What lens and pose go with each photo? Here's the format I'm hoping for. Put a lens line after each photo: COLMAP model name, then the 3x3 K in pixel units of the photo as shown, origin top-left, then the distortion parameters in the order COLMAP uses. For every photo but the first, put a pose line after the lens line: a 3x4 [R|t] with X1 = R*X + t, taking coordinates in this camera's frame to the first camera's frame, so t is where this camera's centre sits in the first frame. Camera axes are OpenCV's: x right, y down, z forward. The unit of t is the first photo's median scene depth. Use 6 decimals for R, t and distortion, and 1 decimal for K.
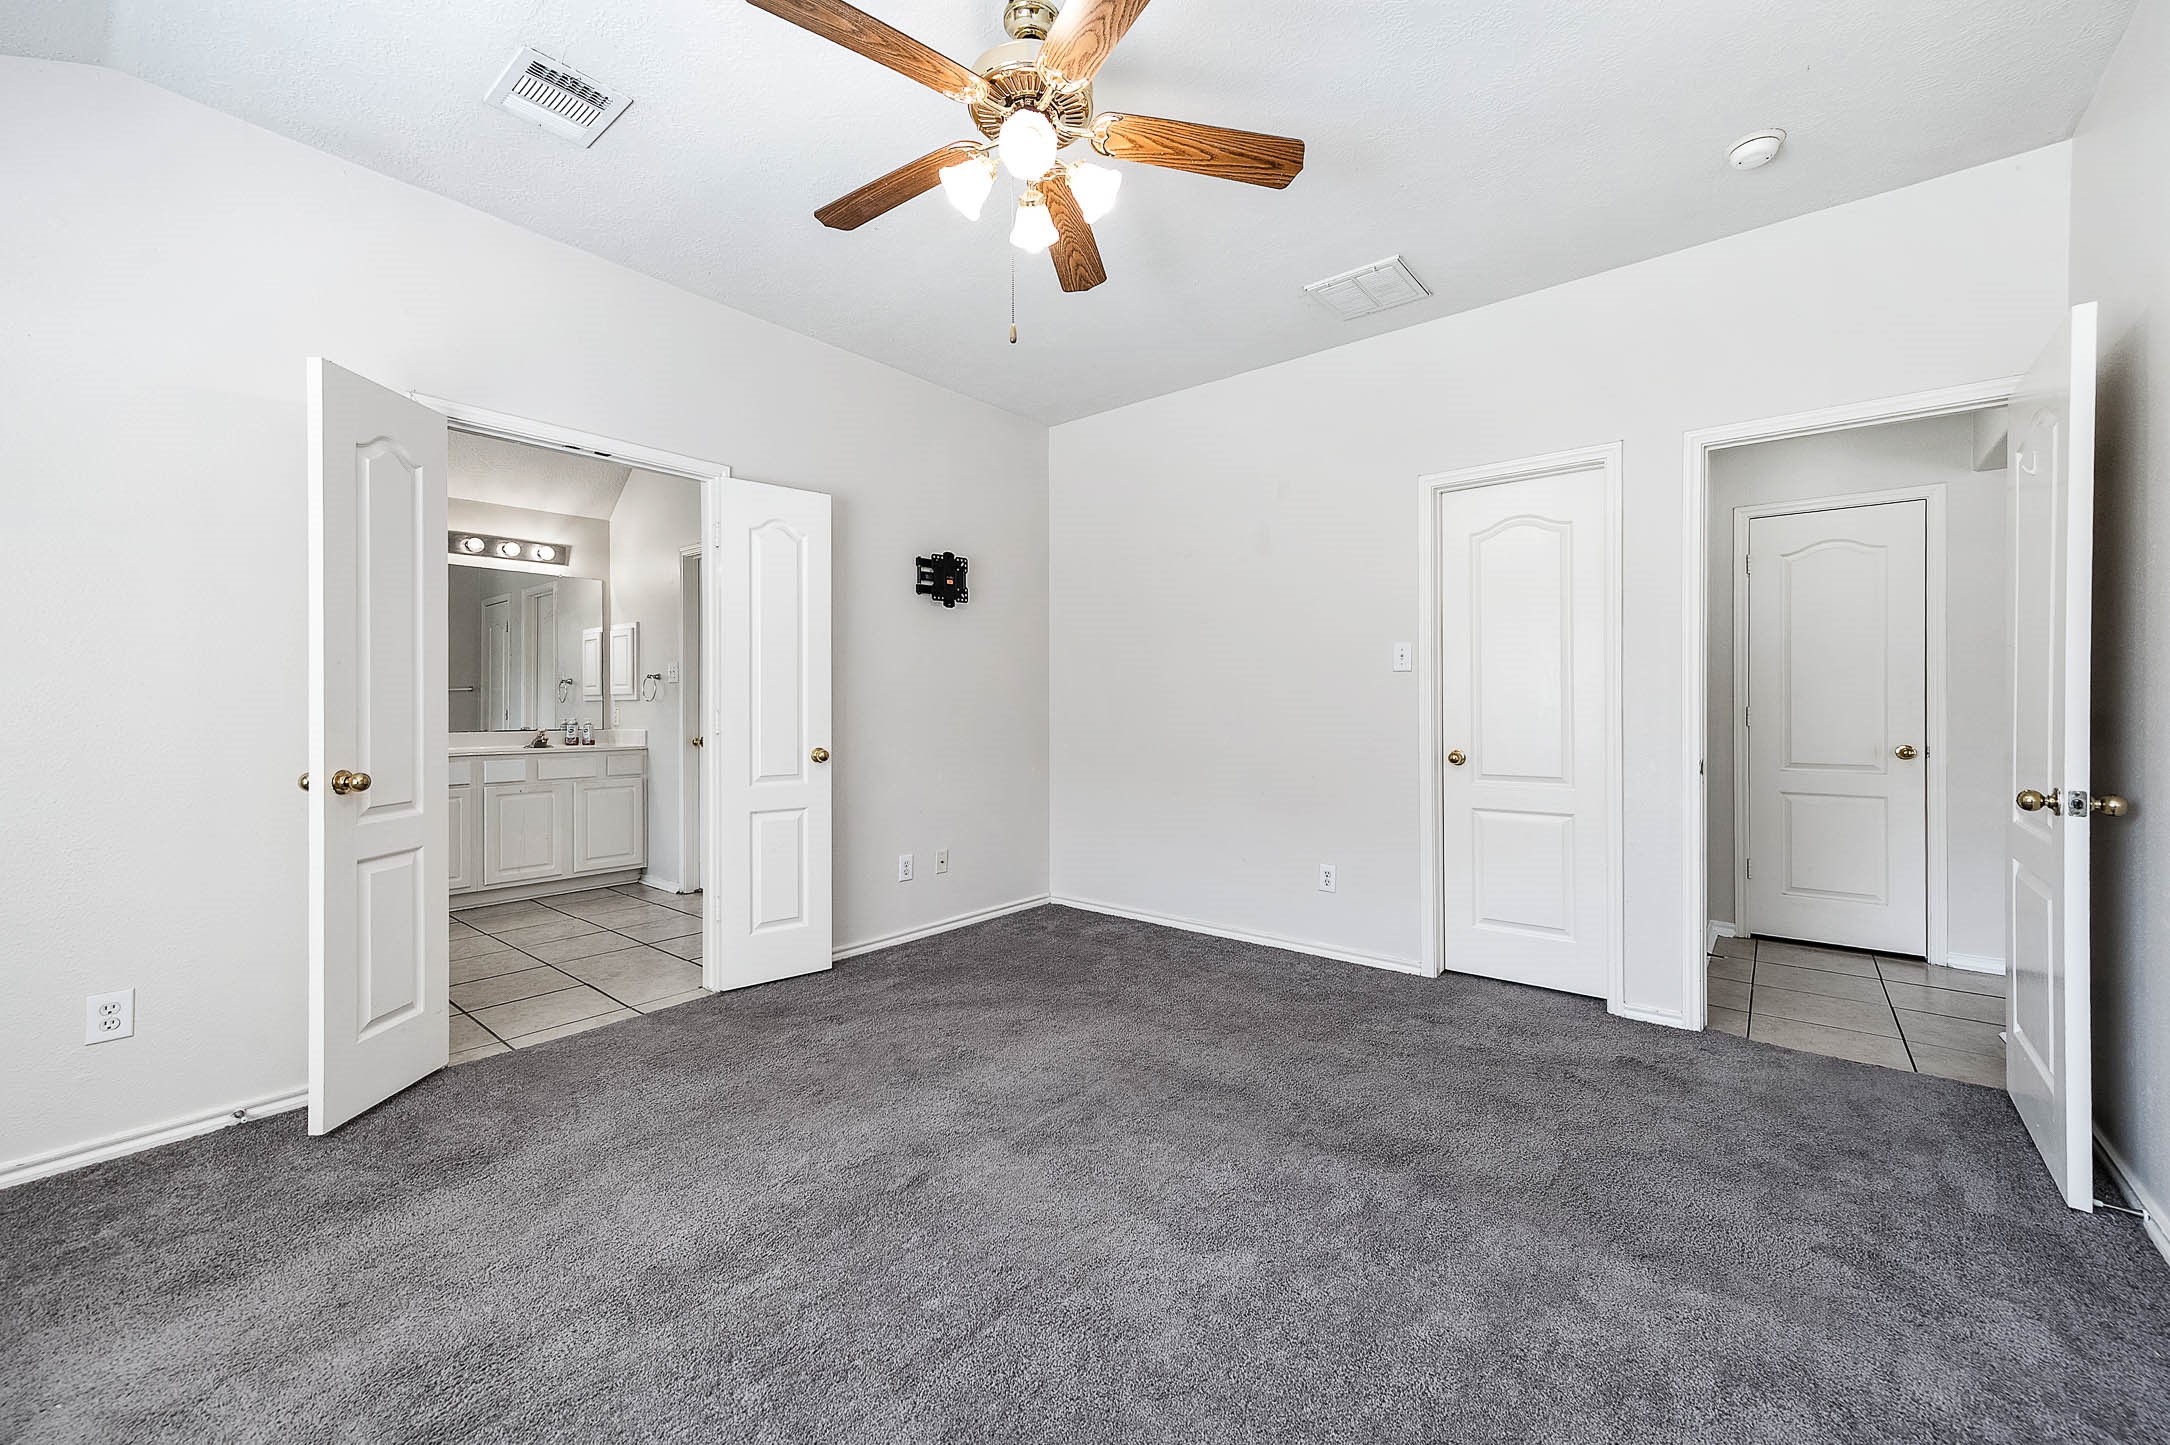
lens RADIAL K [[854.5, 0, 1073.3], [0, 854.5, 710.0], [0, 0, 1]] dist [0.009425, 0.000138]
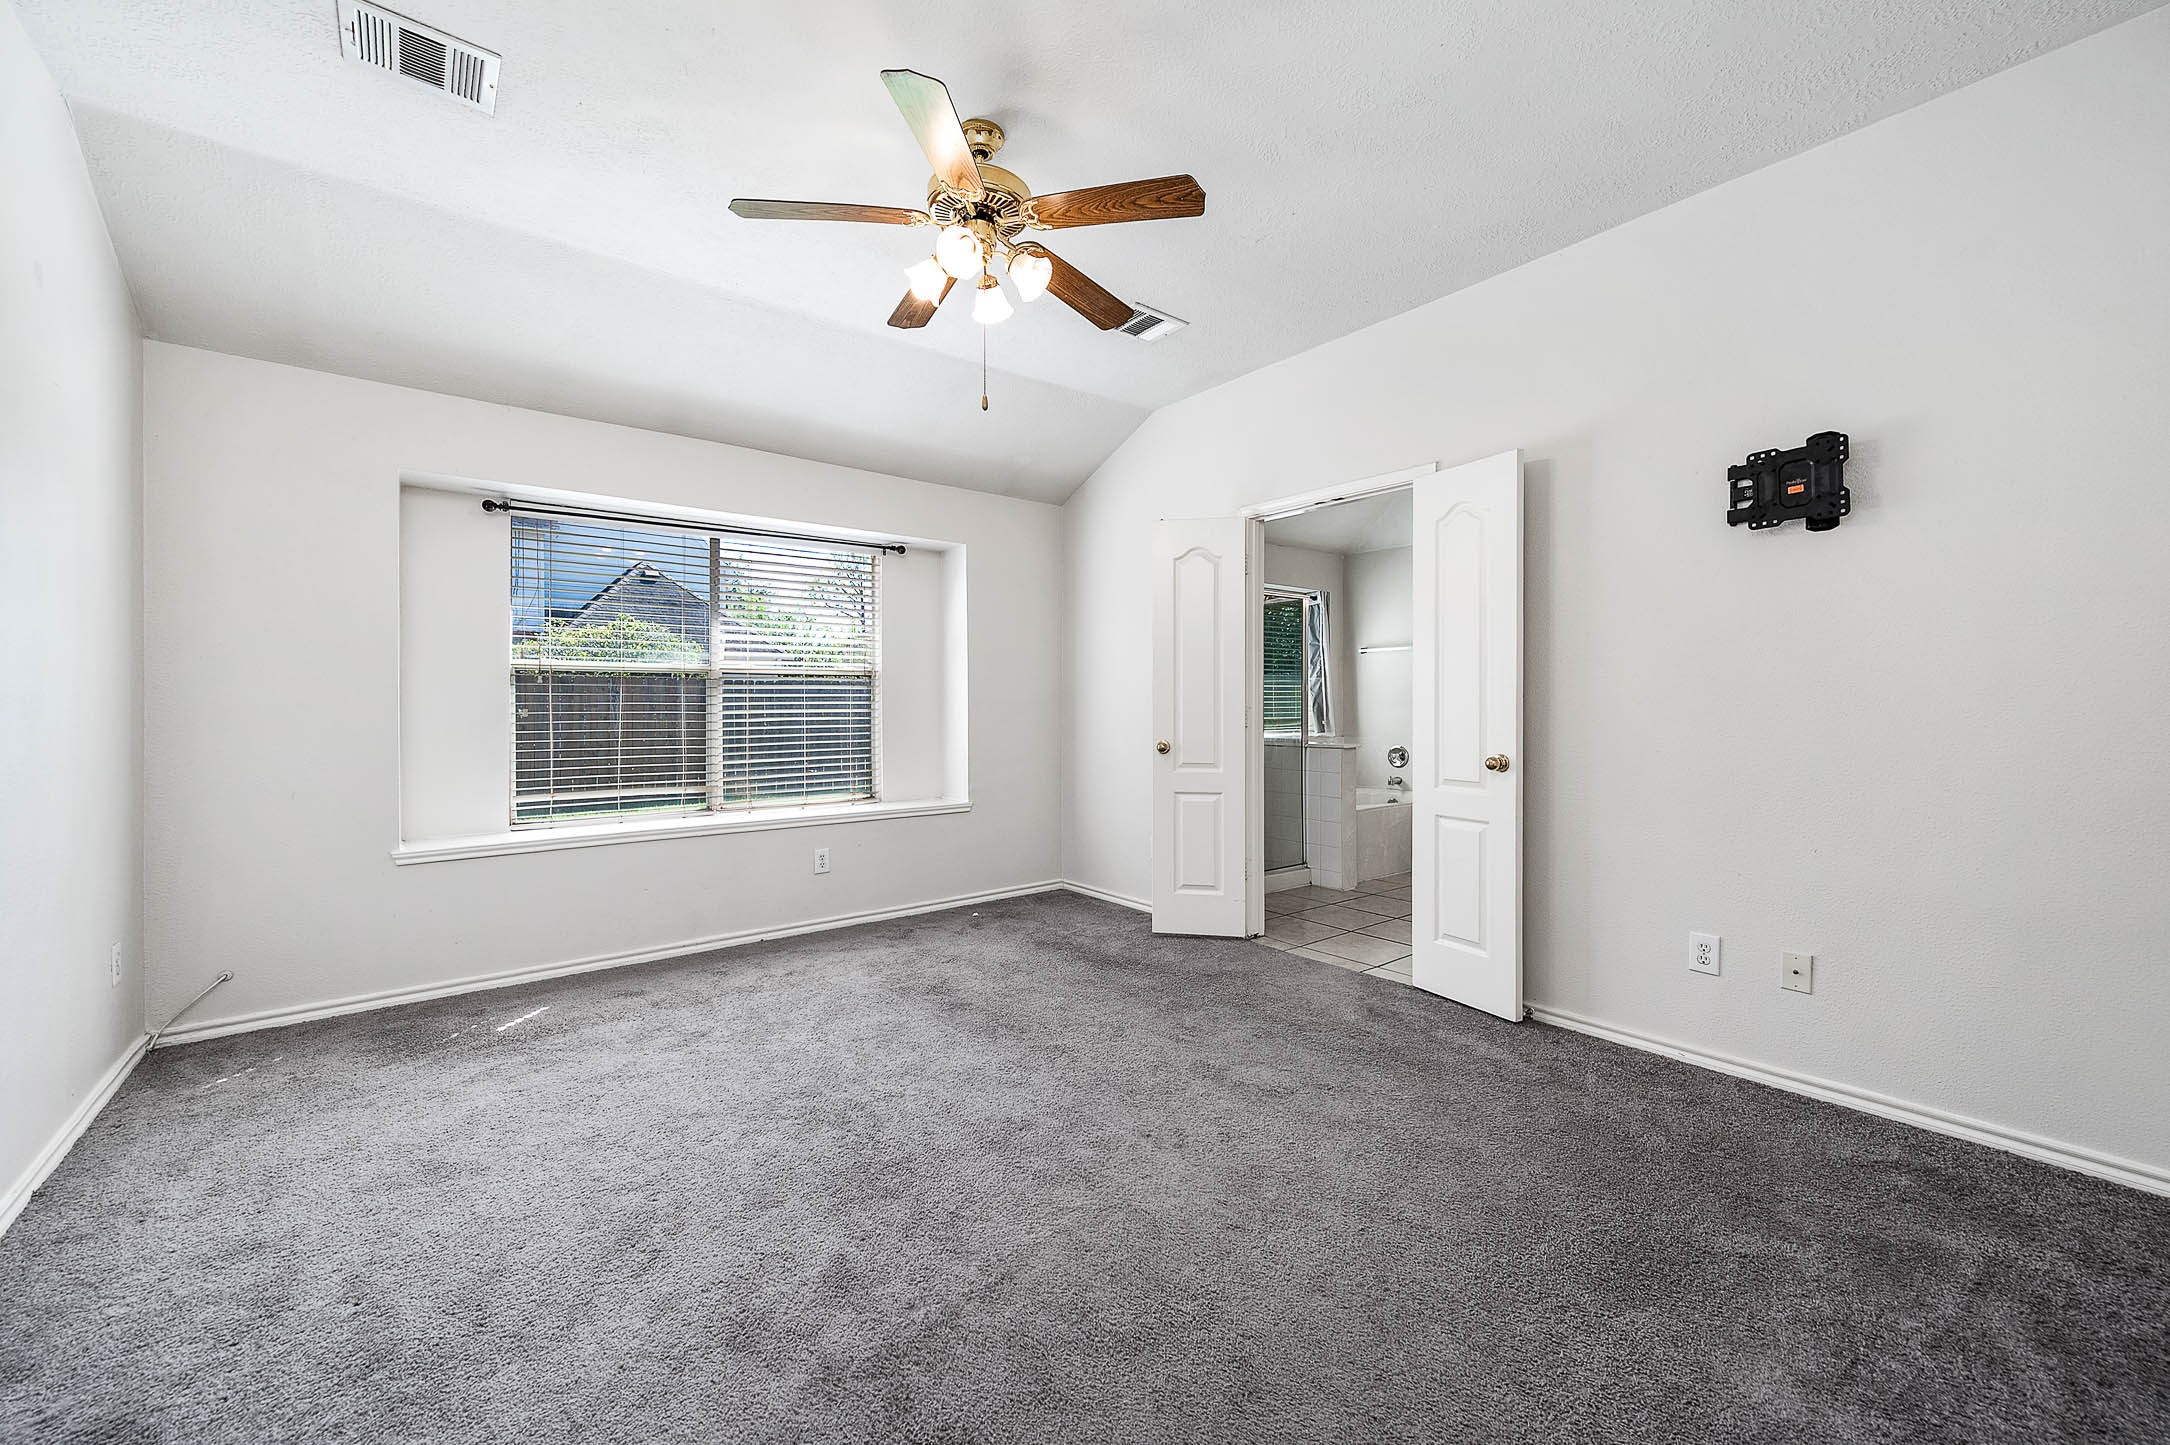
lens RADIAL K [[854.5, 0, 1079.0], [0, 854.5, 720.1], [0, 0, 1]] dist [0.009425, 0.000138]
pose [[-0.203213, 0.012753, -0.979051, 0.536366], [-0.003275, 0.999901, 0.013704, -0.000401], [0.979129, 0.005992, -0.203151, 0.660767]]
